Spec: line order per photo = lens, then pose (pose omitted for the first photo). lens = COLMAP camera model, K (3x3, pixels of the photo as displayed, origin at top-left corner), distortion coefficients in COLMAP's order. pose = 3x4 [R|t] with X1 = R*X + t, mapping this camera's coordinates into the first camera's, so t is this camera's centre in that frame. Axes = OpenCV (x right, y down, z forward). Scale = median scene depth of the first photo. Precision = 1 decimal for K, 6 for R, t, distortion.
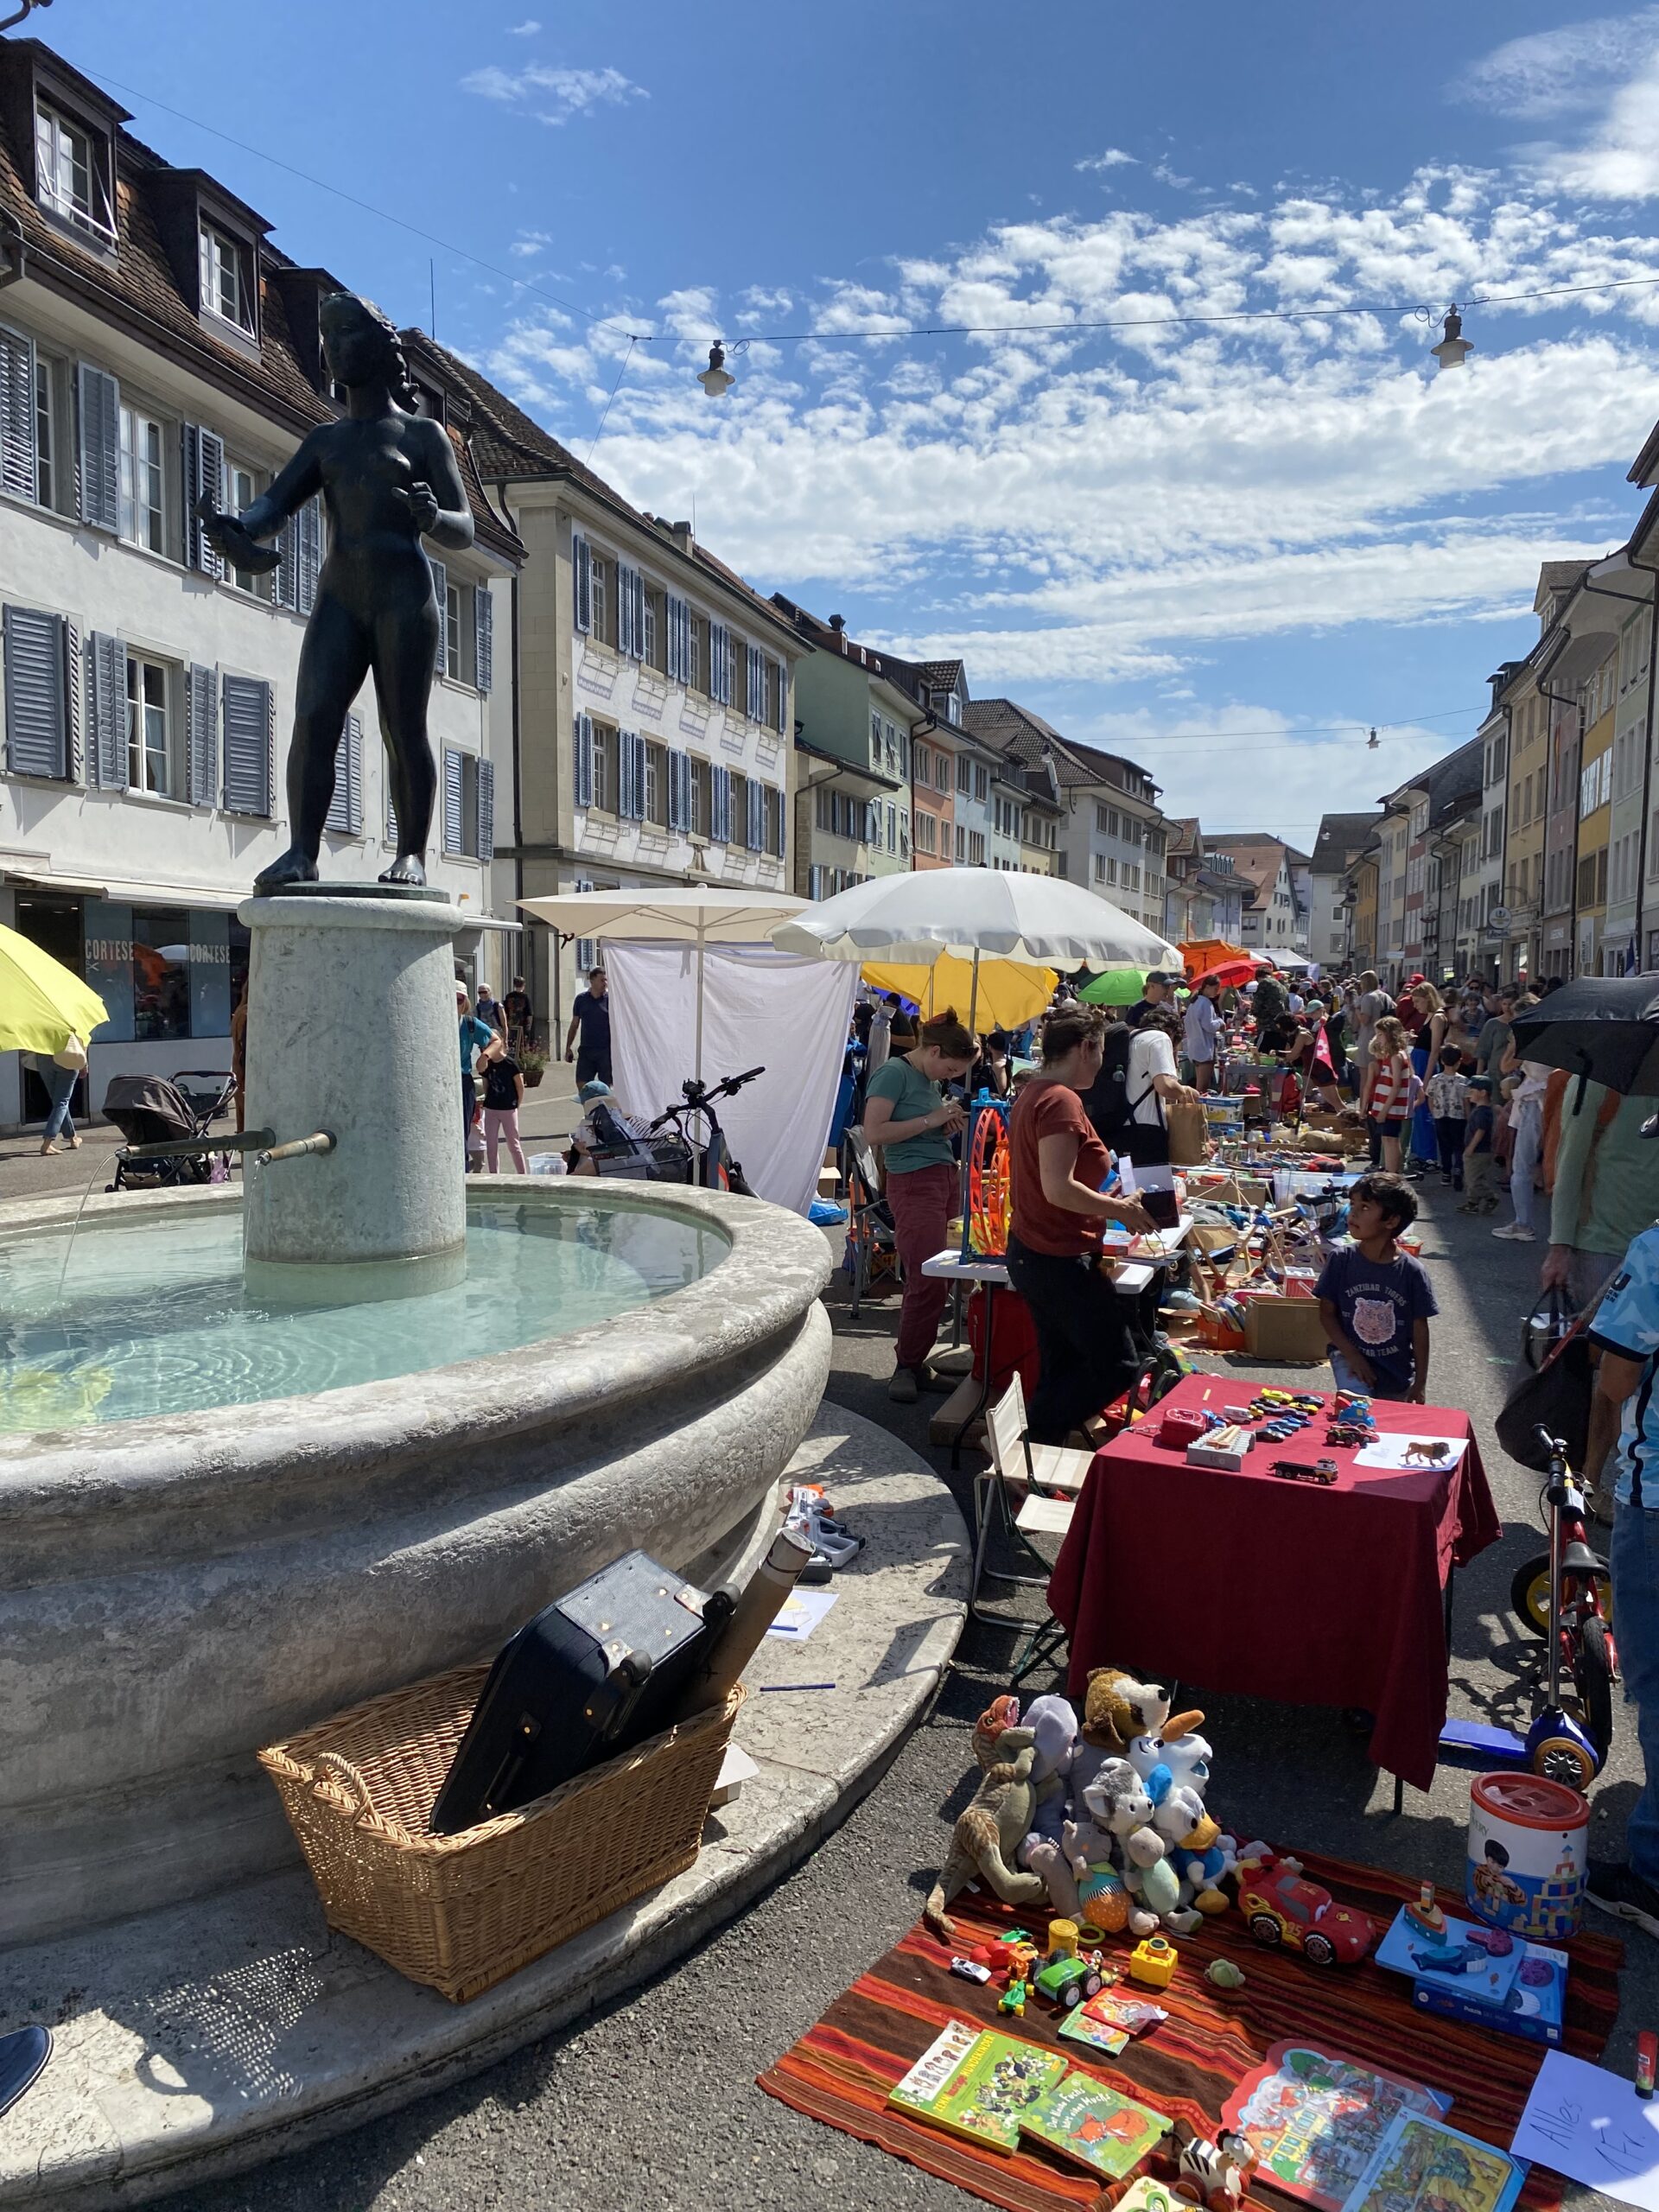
lens RADIAL K [[1657.5, 0, 786.5], [0, 1657.5, 1111.3], [0, 0, 1]] dist [0.091594, -0.157023]
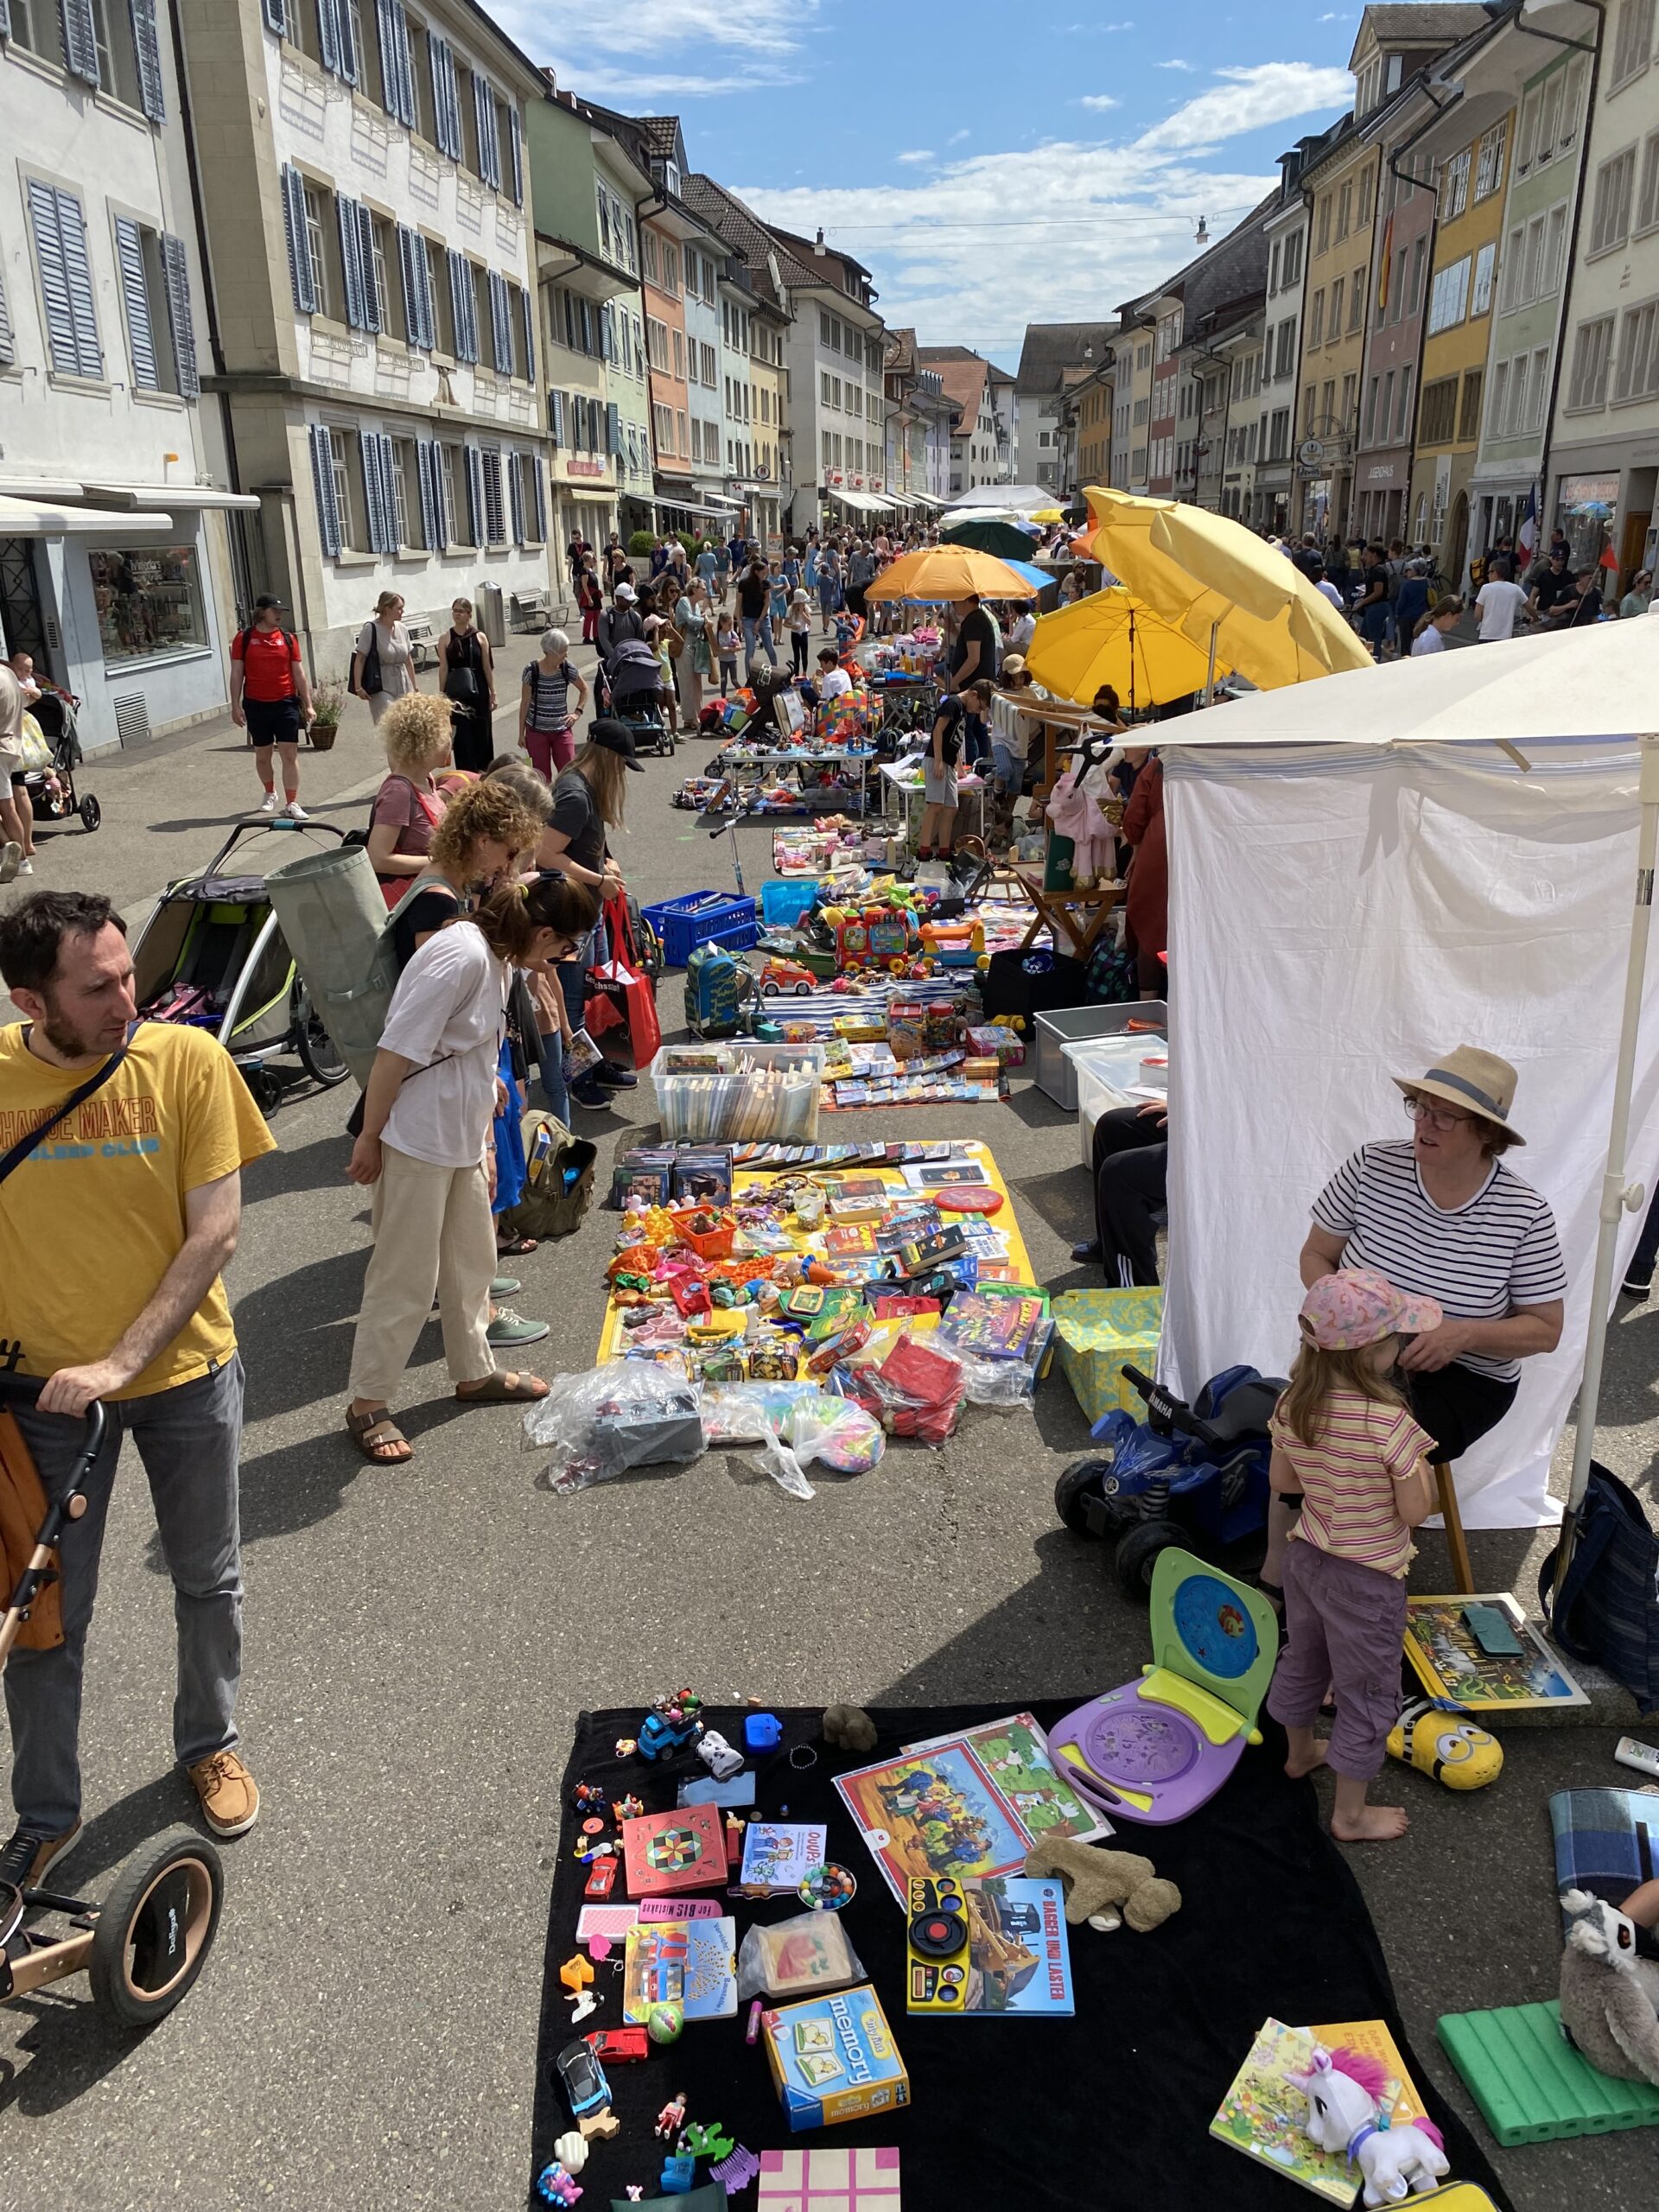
lens RADIAL K [[1692.3, 0, 825.3], [0, 1692.3, 1149.6], [0, 0, 1]] dist [-0.007387, 0.002679]
pose [[0.977011, -0.091570, 0.192519, -0.061462], [0.034939, 0.959620, 0.279121, -0.027531], [-0.210304, -0.265978, 0.940759, 0.148590]]
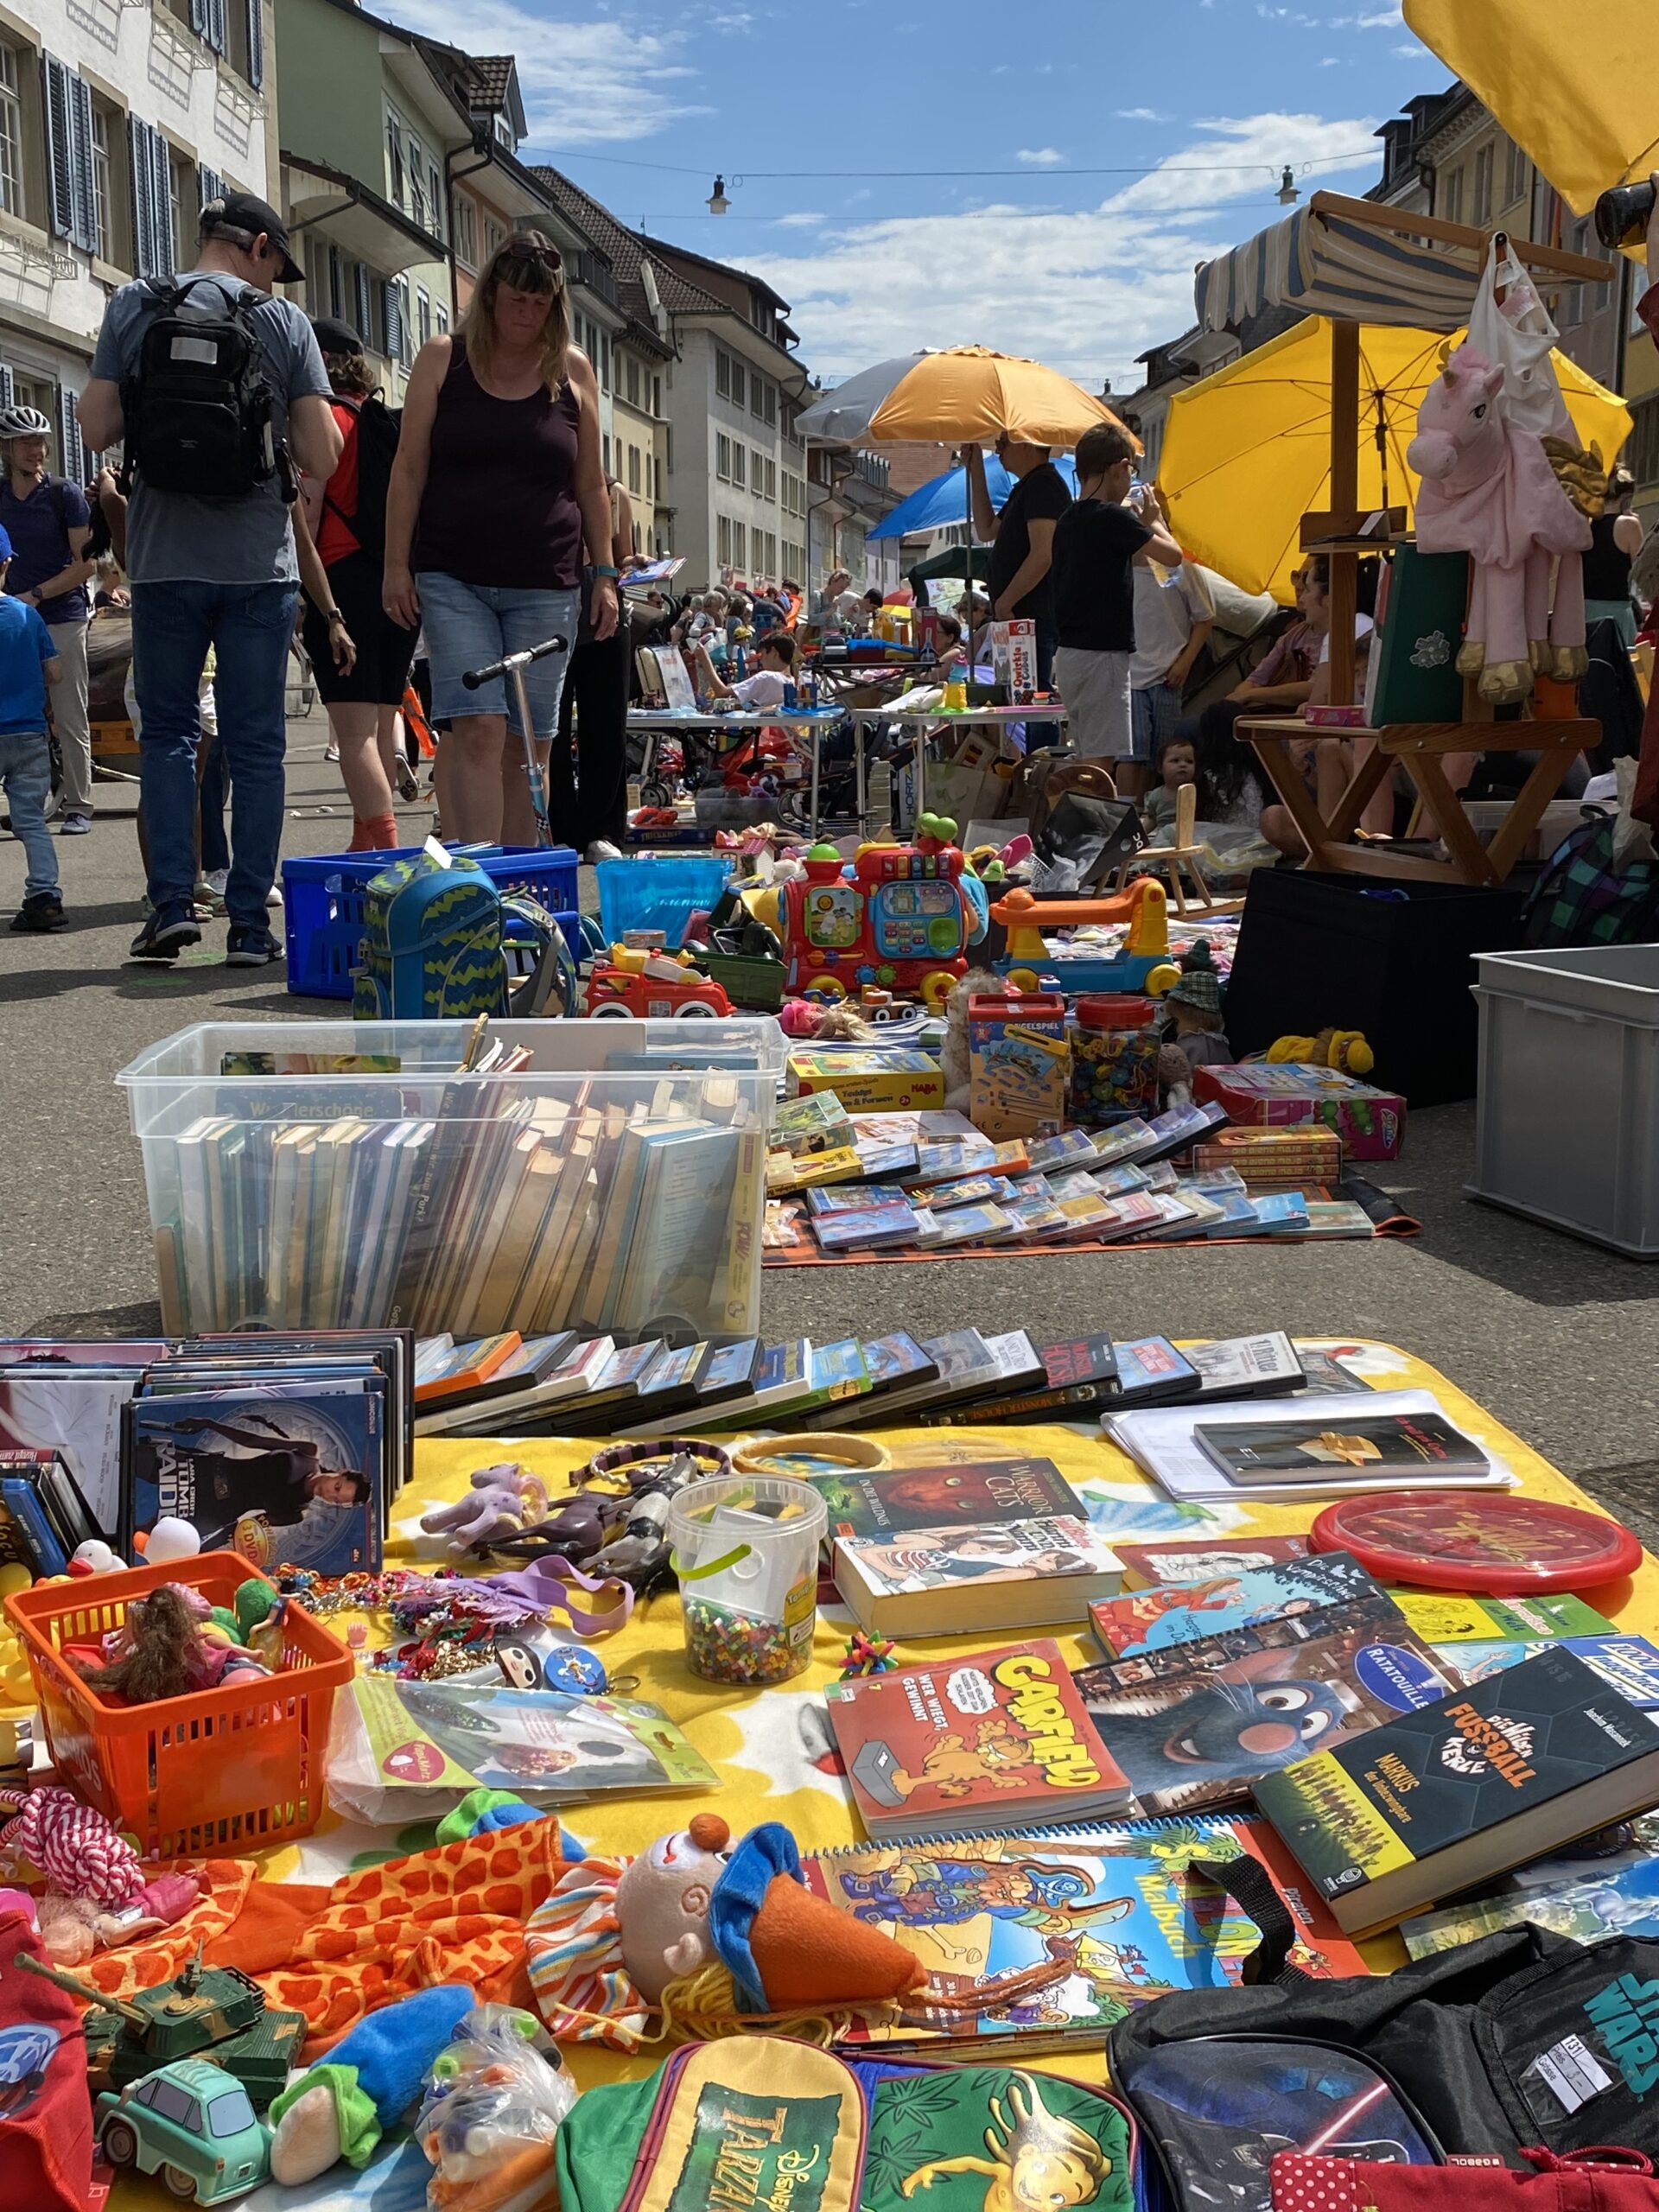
lens RADIAL K [[2508.8, 0, 829.5], [0, 2508.8, 1106.0], [0, 0, 1]] dist [0.128398, -0.313861]
pose [[0.967140, -0.045111, 0.250210, -0.045798], [0.021337, 0.995063, 0.096930, 0.002981], [-0.253347, -0.088406, 0.963327, 0.235009]]
